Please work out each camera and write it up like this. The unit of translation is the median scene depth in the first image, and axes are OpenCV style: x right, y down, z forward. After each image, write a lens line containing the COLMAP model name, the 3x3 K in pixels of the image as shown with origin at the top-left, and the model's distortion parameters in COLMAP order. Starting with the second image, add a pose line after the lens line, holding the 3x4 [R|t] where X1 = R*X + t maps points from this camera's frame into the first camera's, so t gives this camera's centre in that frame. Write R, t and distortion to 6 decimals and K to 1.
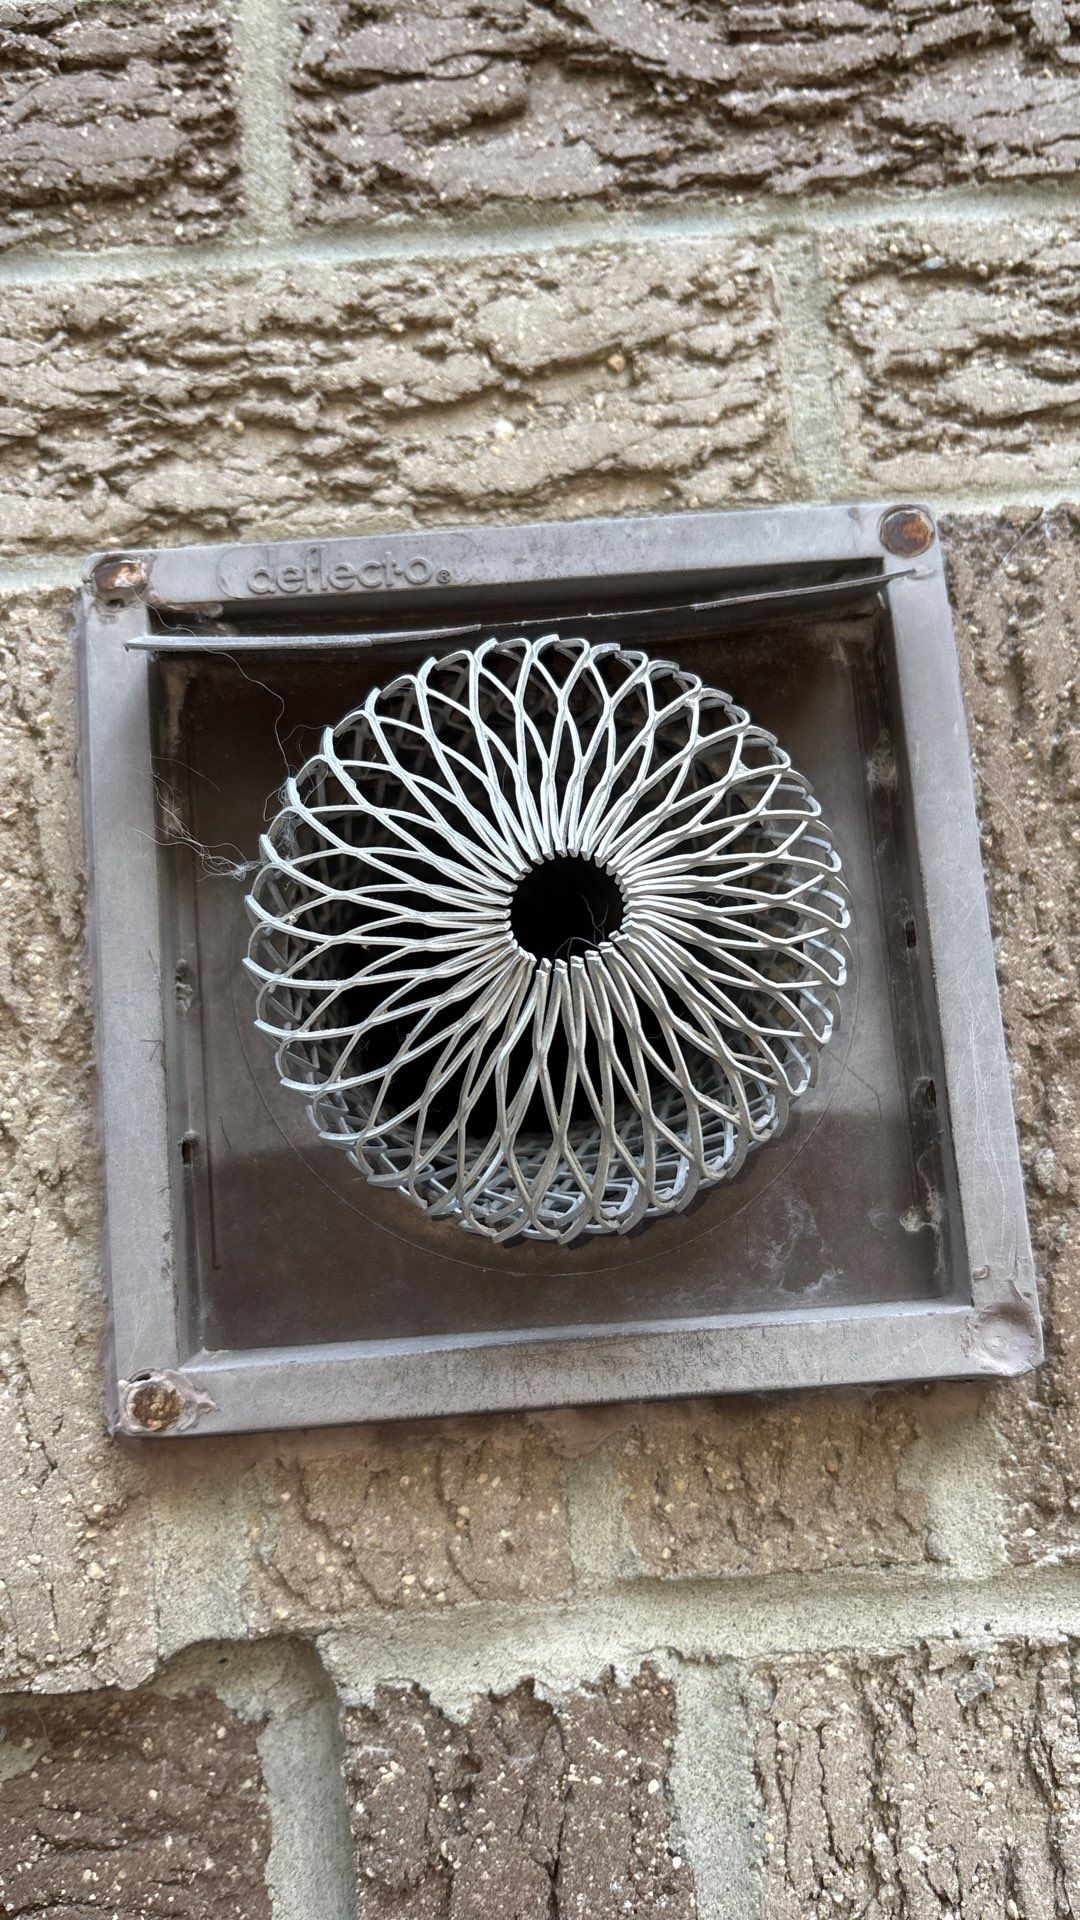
lens RADIAL K [[1527.6, 0, 540.0], [0, 1527.6, 960.0], [0, 0, 1]] dist [-0.052547, 0.099897]
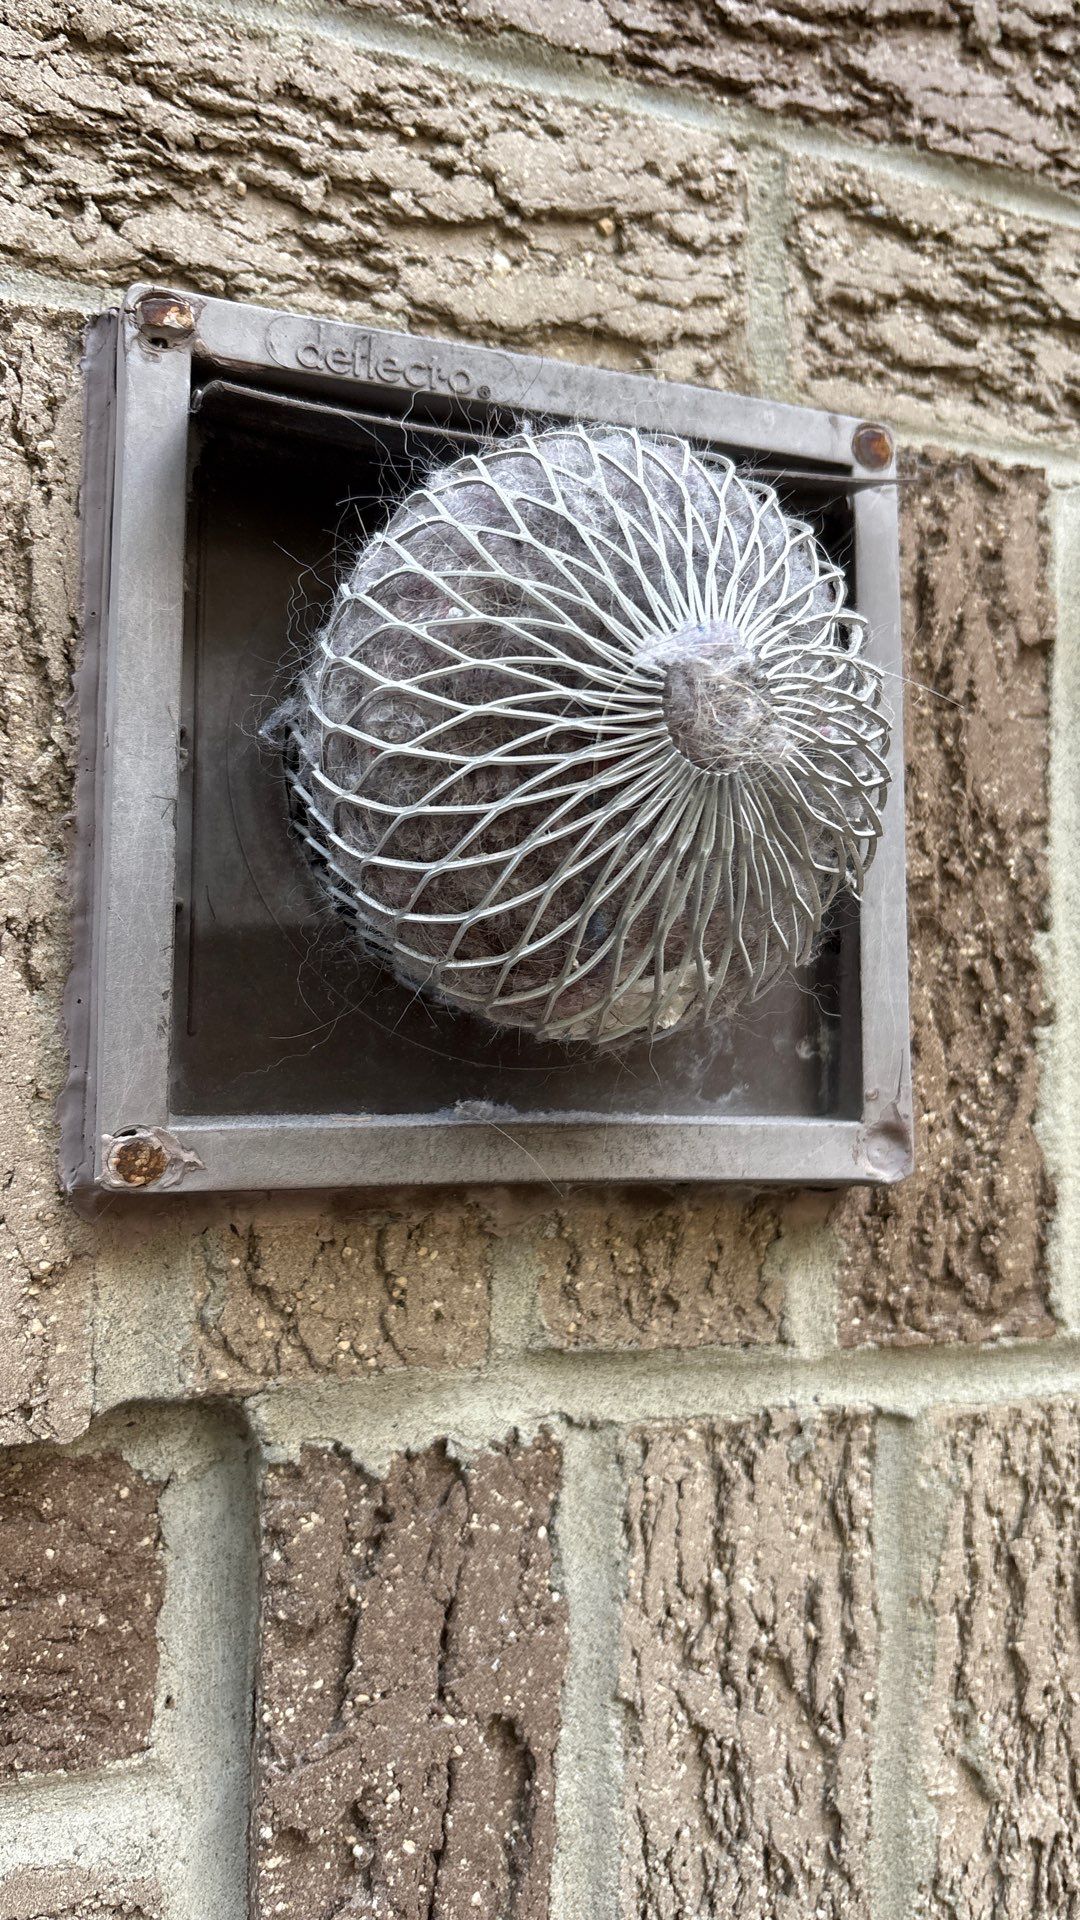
lens RADIAL K [[1527.6, 0, 540.0], [0, 1527.6, 960.0], [0, 0, 1]] dist [-0.052547, 0.099897]
pose [[0.938251, 0.107886, 0.328702, -0.320231], [-0.127524, 0.991080, 0.038717, 0.083208], [-0.321593, -0.078243, 0.943640, -0.013271]]
